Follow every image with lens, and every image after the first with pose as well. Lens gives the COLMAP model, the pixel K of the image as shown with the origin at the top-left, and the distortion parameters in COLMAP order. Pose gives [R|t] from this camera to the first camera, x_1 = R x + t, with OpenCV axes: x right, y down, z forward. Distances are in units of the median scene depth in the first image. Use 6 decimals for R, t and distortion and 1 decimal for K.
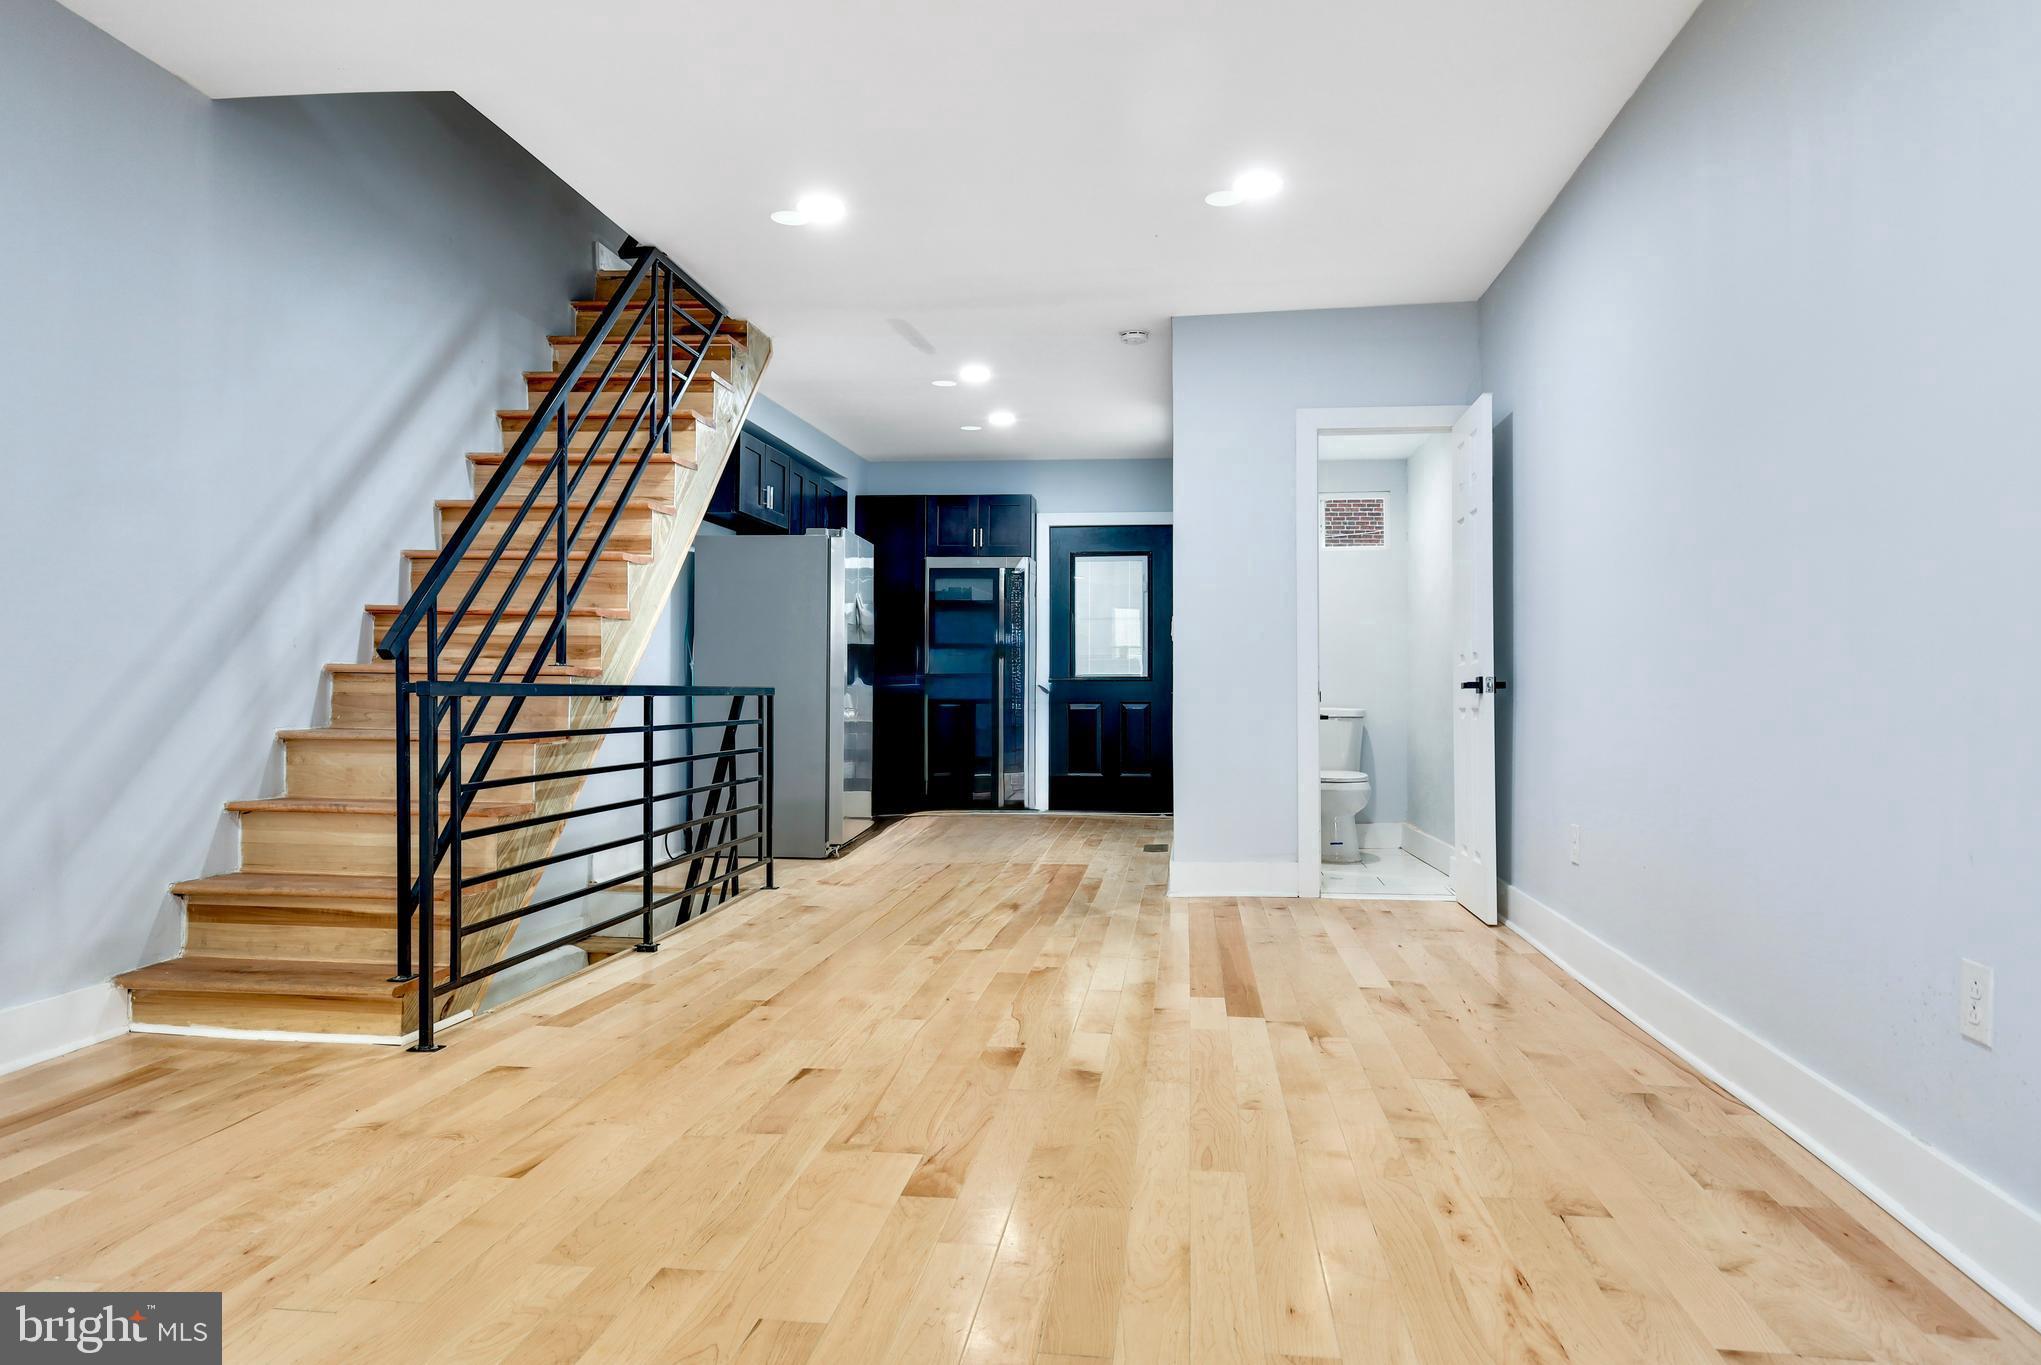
lens RADIAL K [[1294.9, 0, 1018.7], [0, 1294.9, 685.9], [0, 0, 1]] dist [-0.000034, 0.000000]
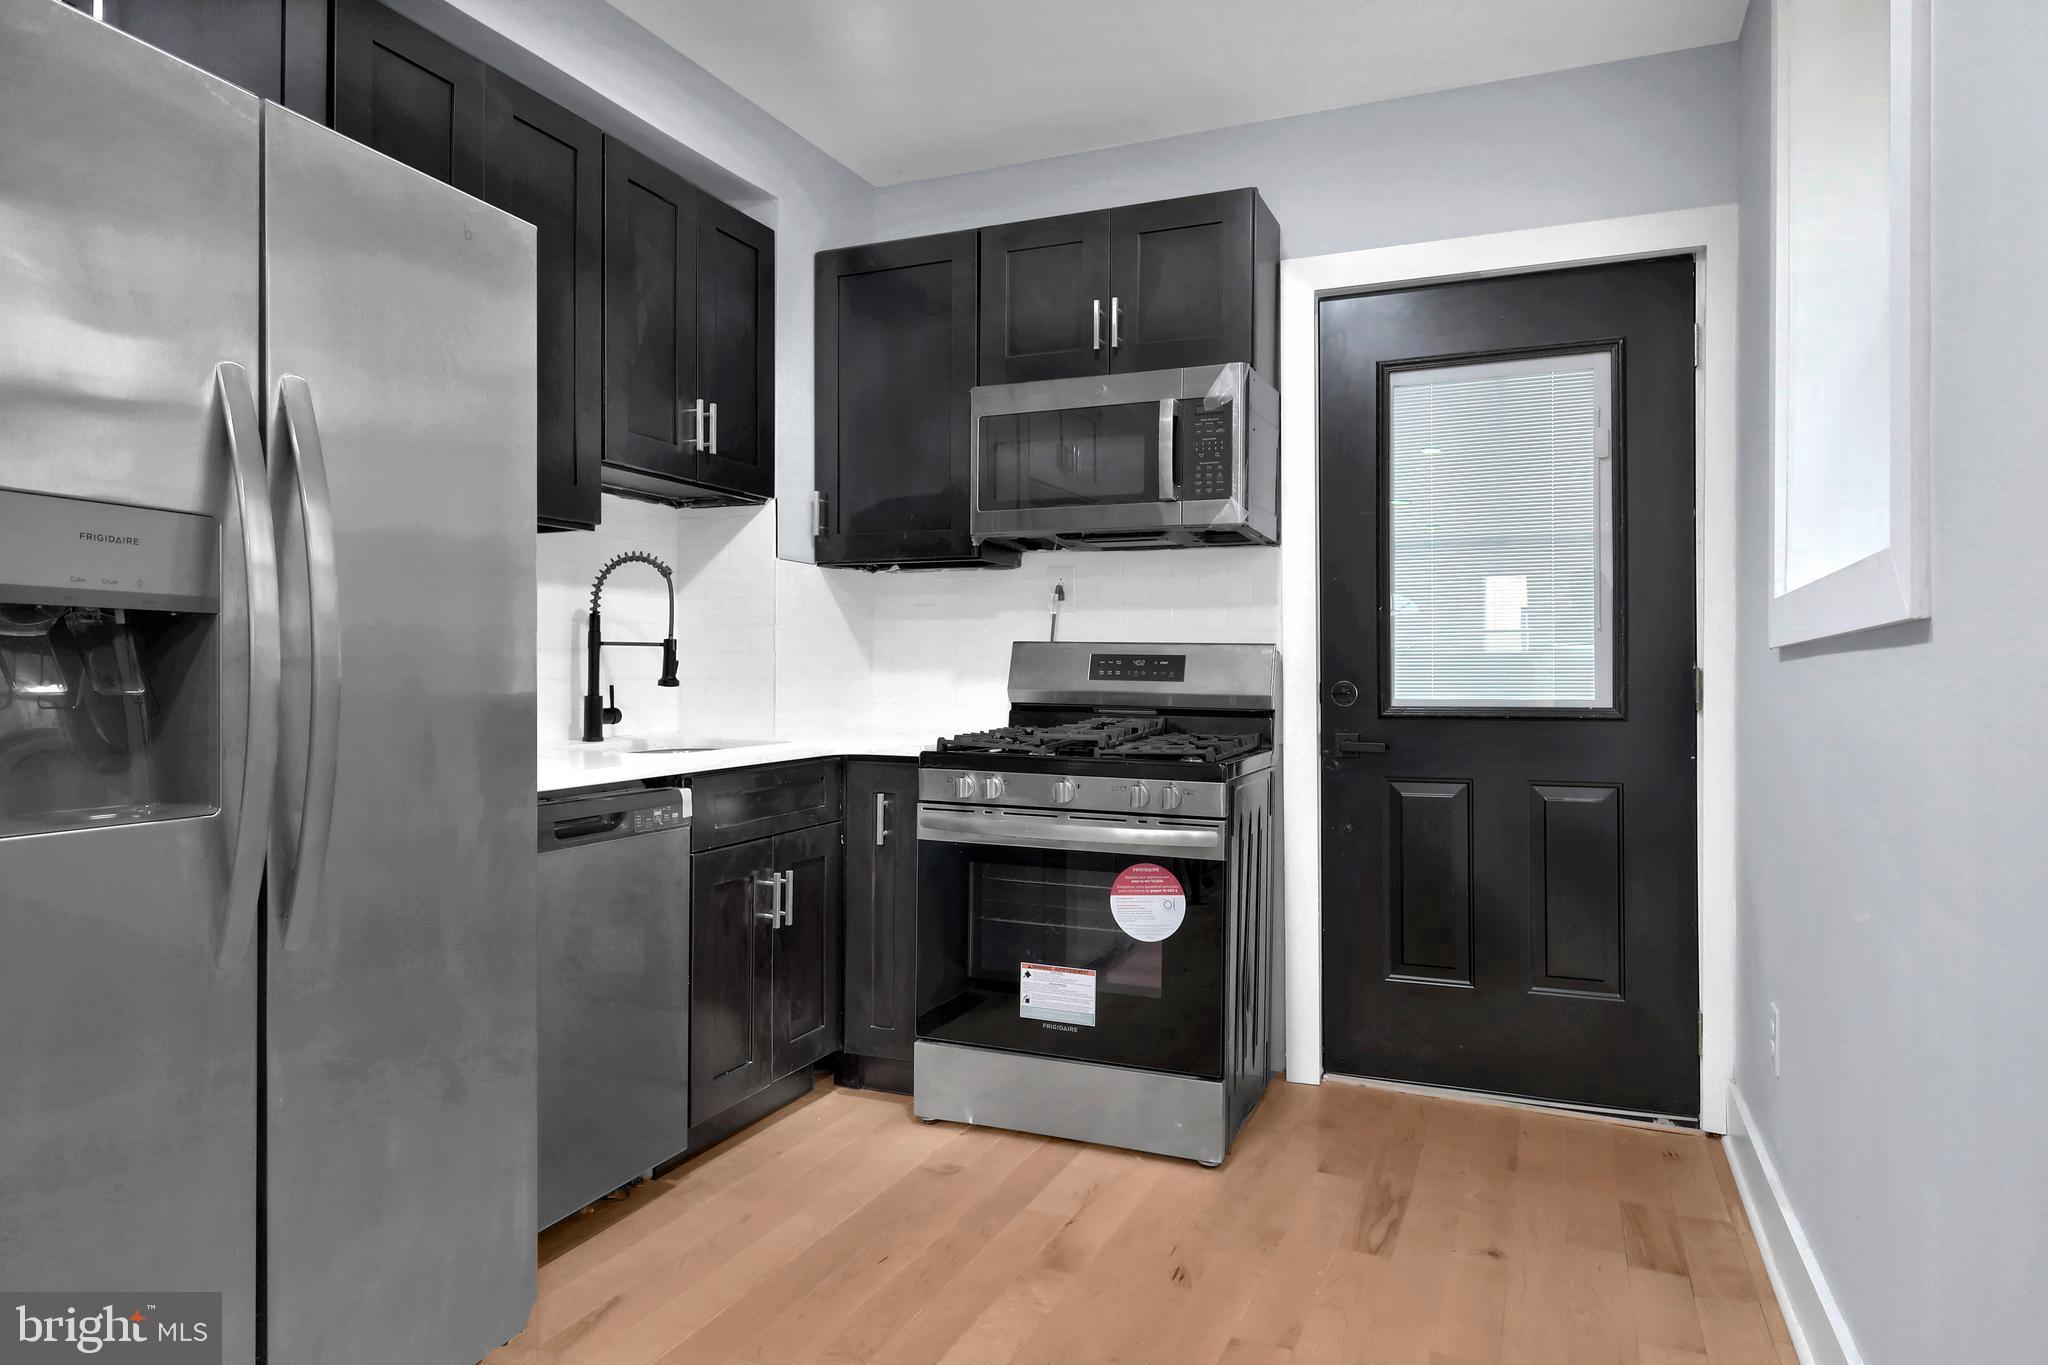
lens RADIAL K [[1242.5, 0, 1035.4], [0, 1242.5, 669.0], [0, 0, 1]] dist [0.001228, 0.001609]
pose [[0.959917, -0.001120, -0.280283, 0.045479], [0.001404, 0.999999, 0.000813, -0.018070], [0.280282, -0.001174, 0.959917, 0.649764]]
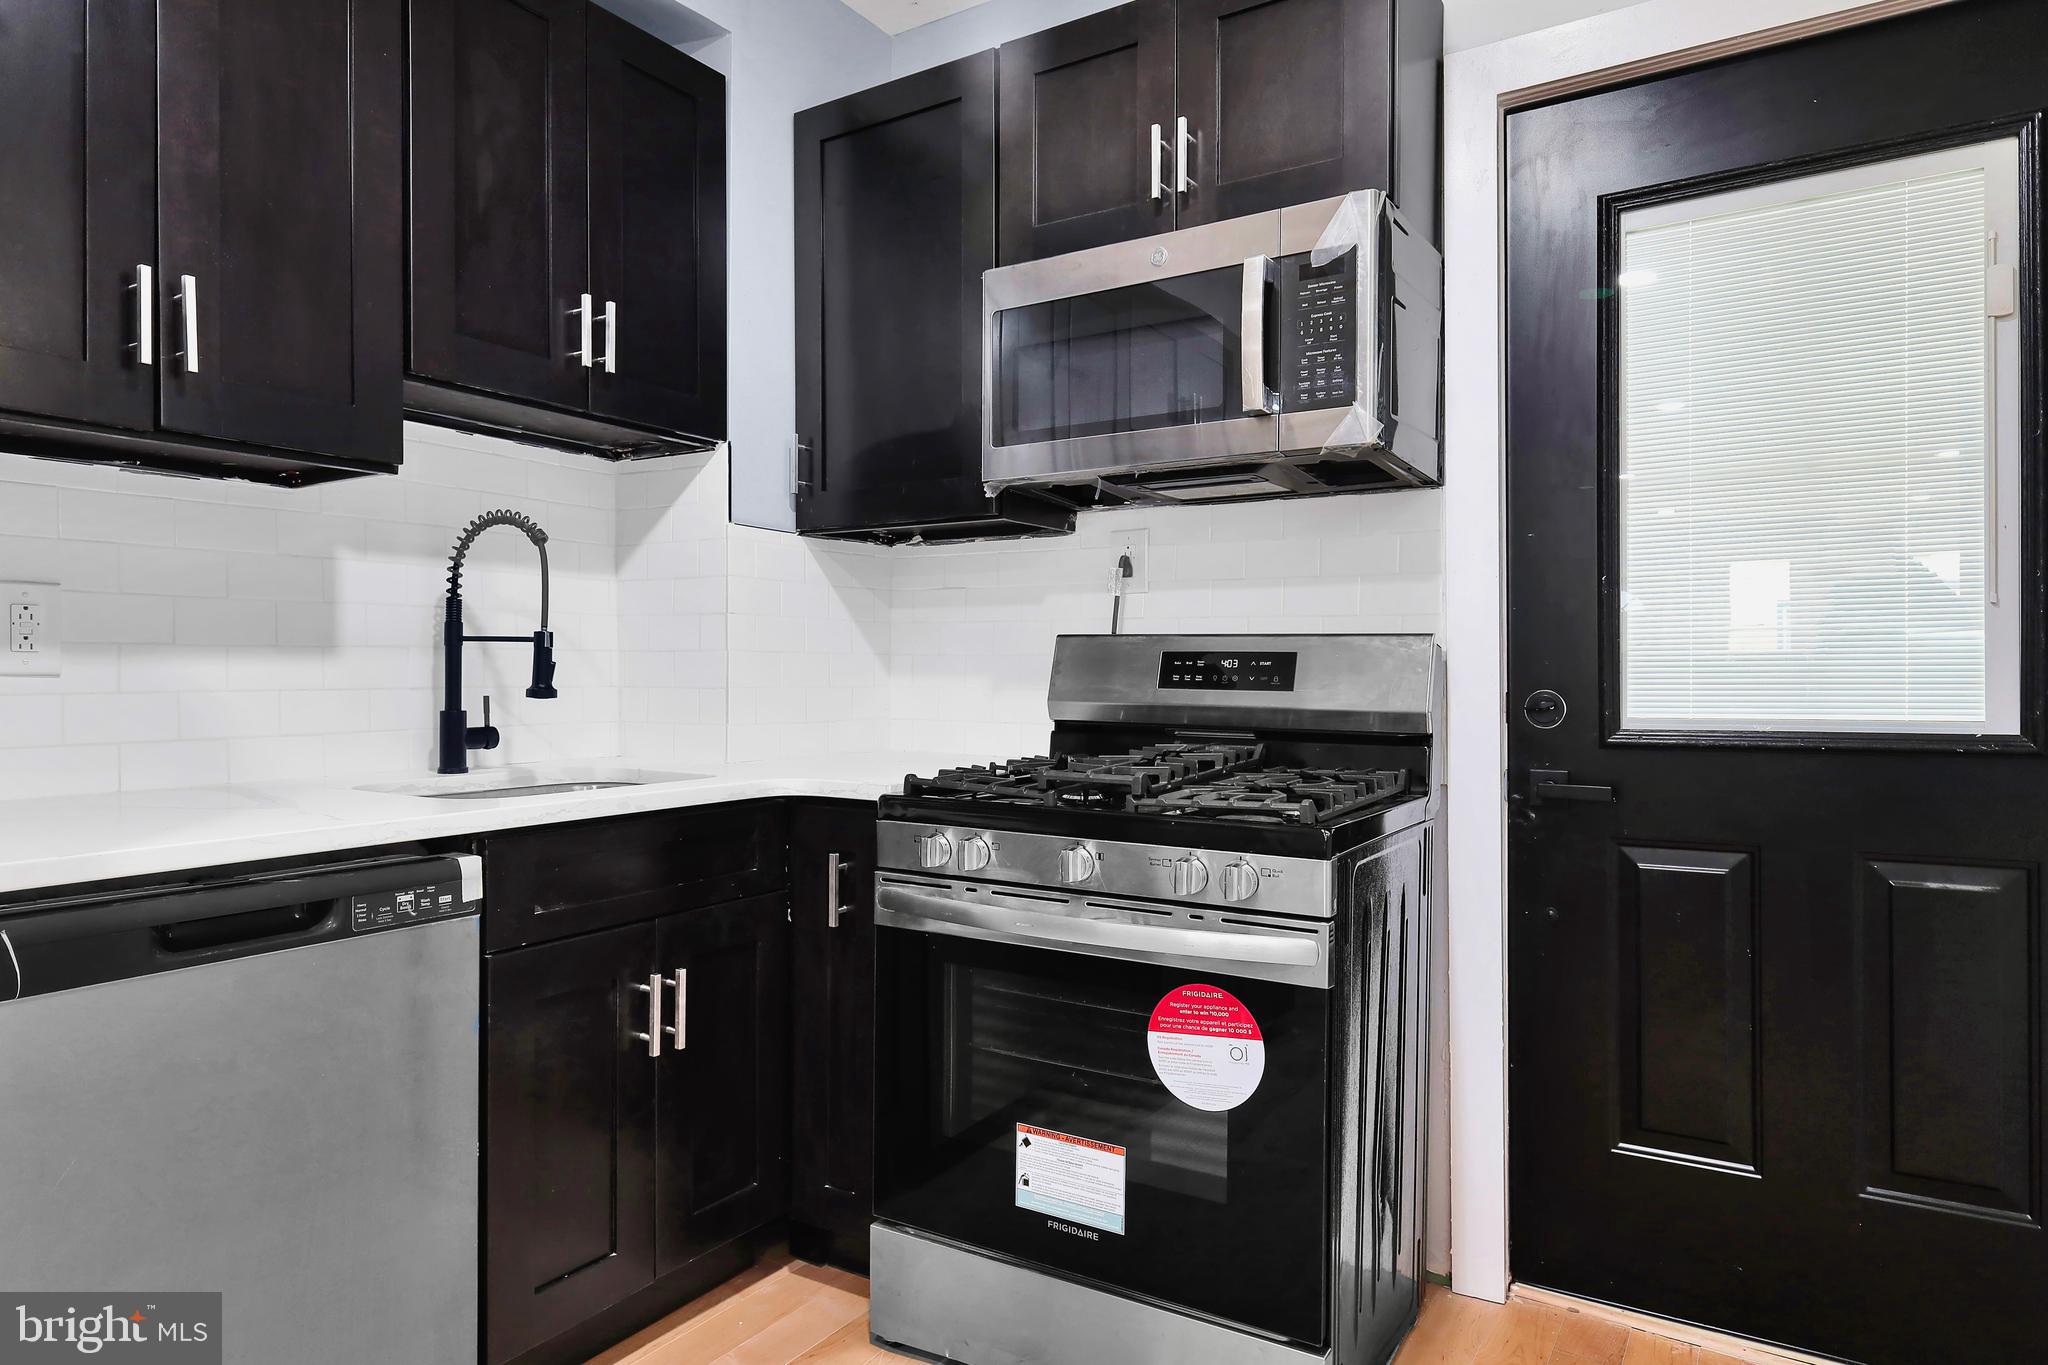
lens RADIAL K [[1242.5, 0, 1017.6], [0, 1242.5, 680.8], [0, 0, 1]] dist [0.001228, 0.001609]
pose [[0.899070, -0.000405, -0.437805, 0.043814], [0.003514, 0.999974, 0.006290, -0.017735], [0.437791, -0.007194, 0.899048, 0.763278]]
